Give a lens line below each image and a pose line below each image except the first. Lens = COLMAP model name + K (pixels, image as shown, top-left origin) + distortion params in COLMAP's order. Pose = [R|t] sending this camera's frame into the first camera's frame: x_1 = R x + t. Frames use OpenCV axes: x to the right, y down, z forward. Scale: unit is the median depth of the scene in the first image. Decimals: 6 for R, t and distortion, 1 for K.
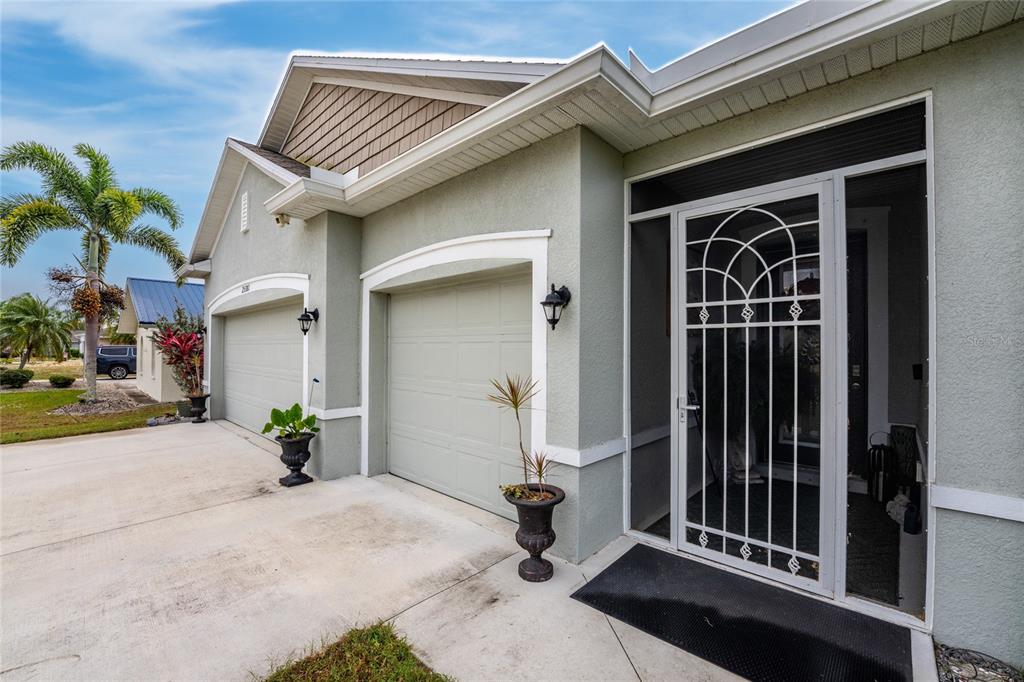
lens RADIAL K [[421.0, 0, 503.9], [0, 421.0, 344.1], [0, 0, 1]] dist [-0.017730, 0.001089]
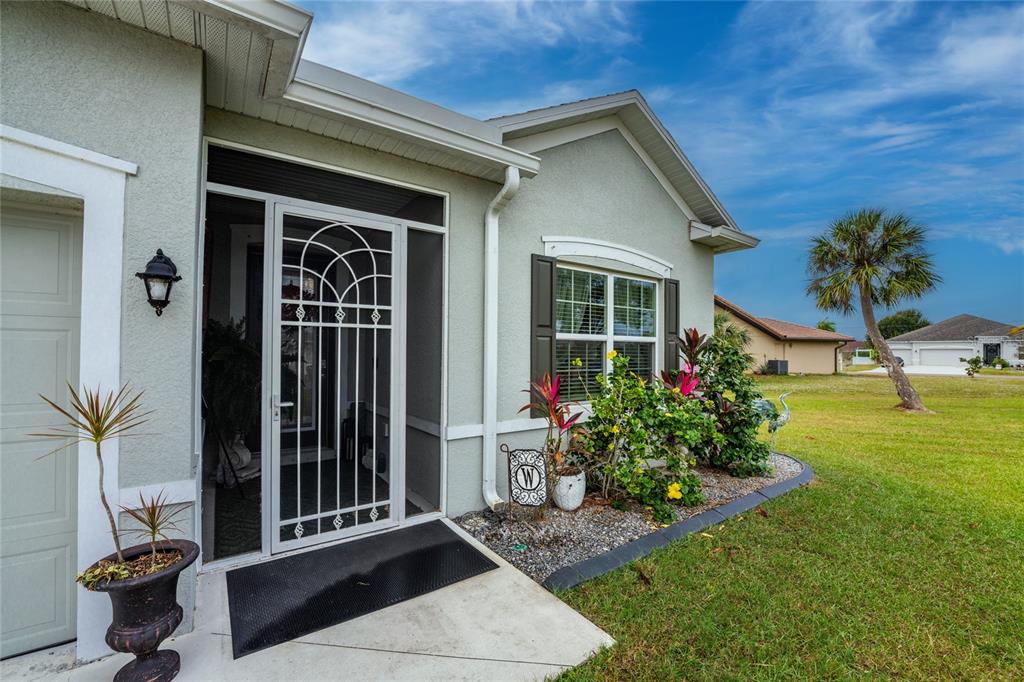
lens RADIAL K [[421.0, 0, 502.3], [0, 421.0, 345.1], [0, 0, 1]] dist [-0.017730, 0.001089]
pose [[0.214089, 0.011087, 0.976751, -0.450866], [-0.017934, 0.999812, -0.007418, 0.009516], [-0.976649, -0.015929, 0.214248, 0.315564]]
